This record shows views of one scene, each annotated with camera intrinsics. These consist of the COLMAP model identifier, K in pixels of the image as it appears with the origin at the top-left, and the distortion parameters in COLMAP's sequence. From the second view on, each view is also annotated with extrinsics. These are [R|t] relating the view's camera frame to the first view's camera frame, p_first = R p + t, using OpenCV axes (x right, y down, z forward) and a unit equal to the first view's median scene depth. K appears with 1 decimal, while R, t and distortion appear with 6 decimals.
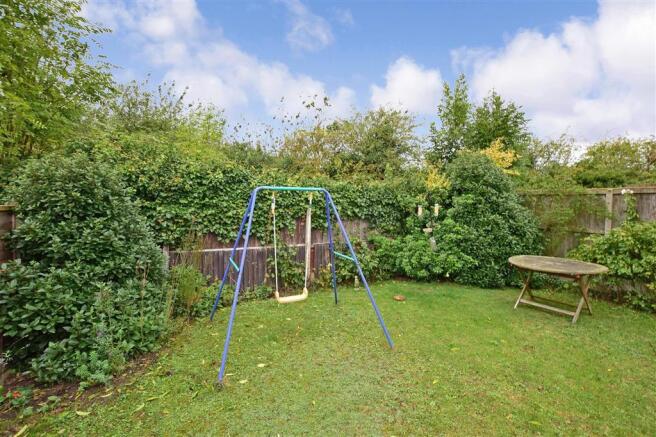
lens RADIAL K [[295.6, 0, 328.0], [0, 295.6, 218.5], [0, 0, 1]] dist [-0.001869, -0.000302]
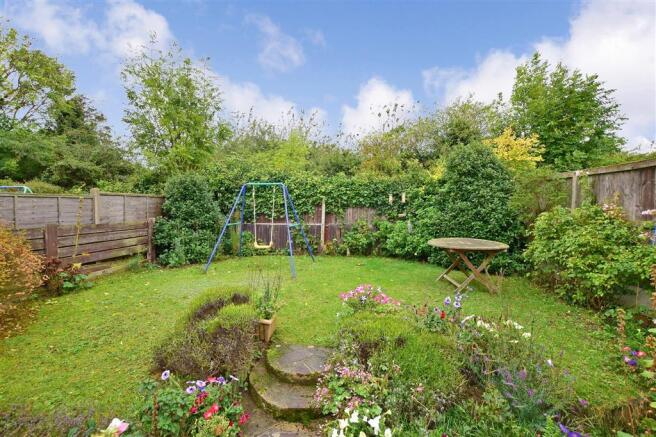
lens RADIAL K [[295.6, 0, 328.0], [0, 295.6, 218.5], [0, 0, 1]] dist [-0.001869, -0.000302]
pose [[0.836010, 0.024972, -0.548146, 0.737602], [-0.024142, 0.999670, 0.008722, 0.050311], [0.548183, 0.005941, 0.836337, -0.160308]]
